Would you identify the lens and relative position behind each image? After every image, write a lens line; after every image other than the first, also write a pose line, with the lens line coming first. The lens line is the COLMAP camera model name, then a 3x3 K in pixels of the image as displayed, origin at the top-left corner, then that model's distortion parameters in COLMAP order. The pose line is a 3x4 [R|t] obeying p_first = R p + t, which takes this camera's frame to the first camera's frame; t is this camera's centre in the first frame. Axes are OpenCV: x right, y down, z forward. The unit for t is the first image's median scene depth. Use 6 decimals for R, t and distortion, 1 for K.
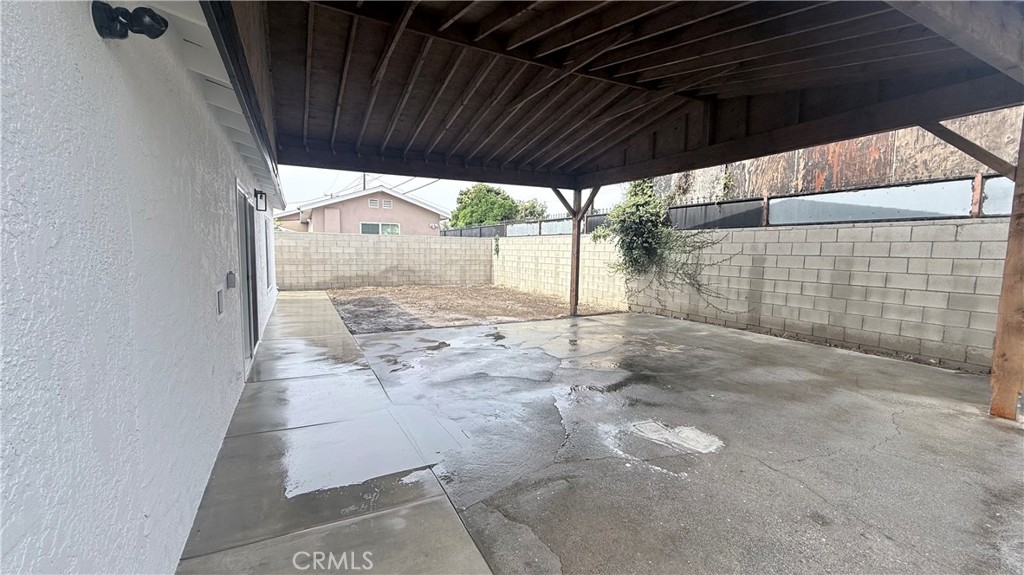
lens RADIAL K [[408.9, 0, 510.0], [0, 408.9, 285.5], [0, 0, 1]] dist [0.002046, -0.000357]
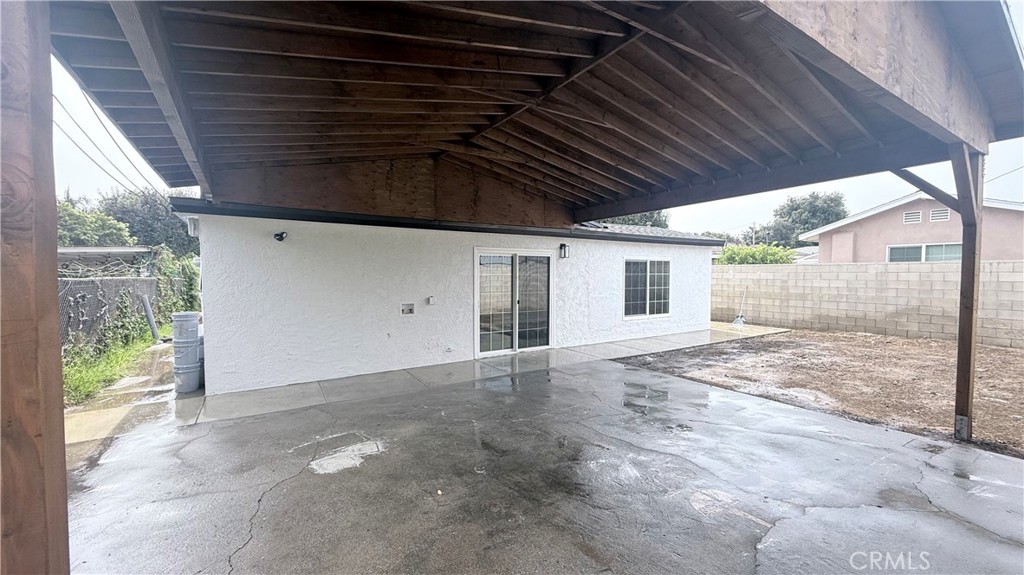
lens RADIAL K [[408.9, 0, 511.9], [0, 408.9, 289.8], [0, 0, 1]] dist [0.002046, -0.000357]
pose [[0.126133, 0.023127, -0.991744, 0.602212], [-0.084197, 0.996370, 0.012527, -0.058016], [0.988434, 0.081922, 0.127623, 0.500301]]
